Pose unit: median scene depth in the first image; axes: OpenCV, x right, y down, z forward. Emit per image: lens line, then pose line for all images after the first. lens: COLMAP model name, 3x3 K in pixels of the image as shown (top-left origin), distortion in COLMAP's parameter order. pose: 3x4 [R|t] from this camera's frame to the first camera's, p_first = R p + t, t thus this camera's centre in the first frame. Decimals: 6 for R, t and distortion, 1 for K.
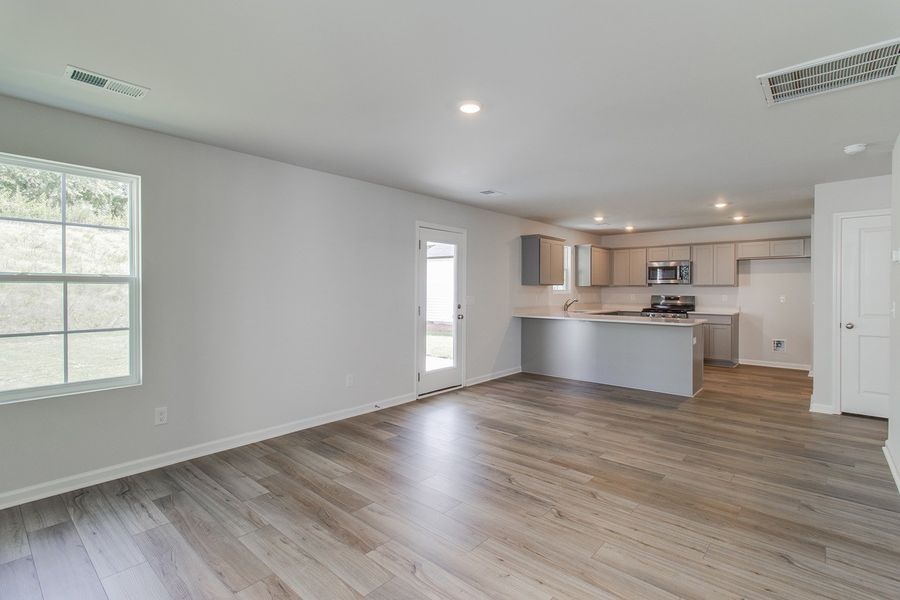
lens RADIAL K [[433.0, 0, 455.8], [0, 433.0, 296.7], [0, 0, 1]] dist [0.000857, 0.001091]
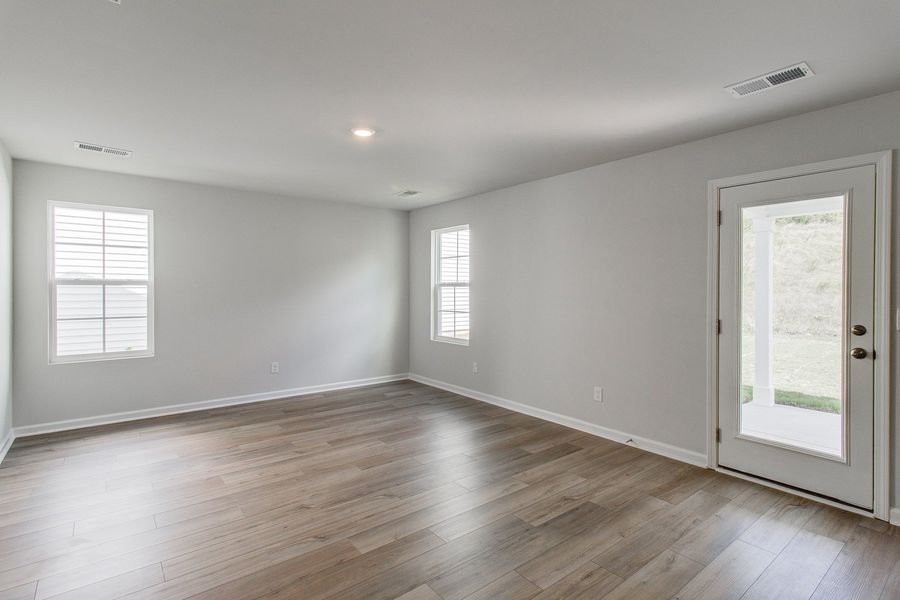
lens RADIAL K [[433.0, 0, 453.5], [0, 433.0, 303.8], [0, 0, 1]] dist [0.000857, 0.001091]
pose [[-0.174101, 0.026101, -0.984382, 0.883032], [-0.026104, 0.999175, 0.031111, -0.012375], [0.984382, 0.031113, -0.173276, 1.138298]]
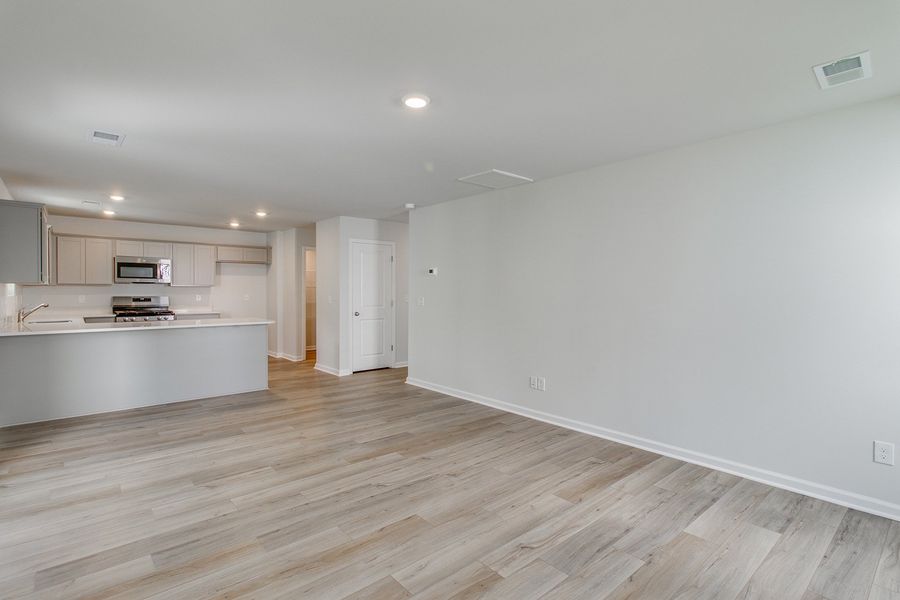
lens RADIAL K [[433.0, 0, 452.0], [0, 433.0, 291.5], [0, 0, 1]] dist [0.000857, 0.001091]
pose [[0.133735, -0.003440, 0.991011, -0.724494], [0.015189, 0.999884, 0.001421, -0.009343], [-0.990901, 0.014863, 0.133772, 0.627405]]
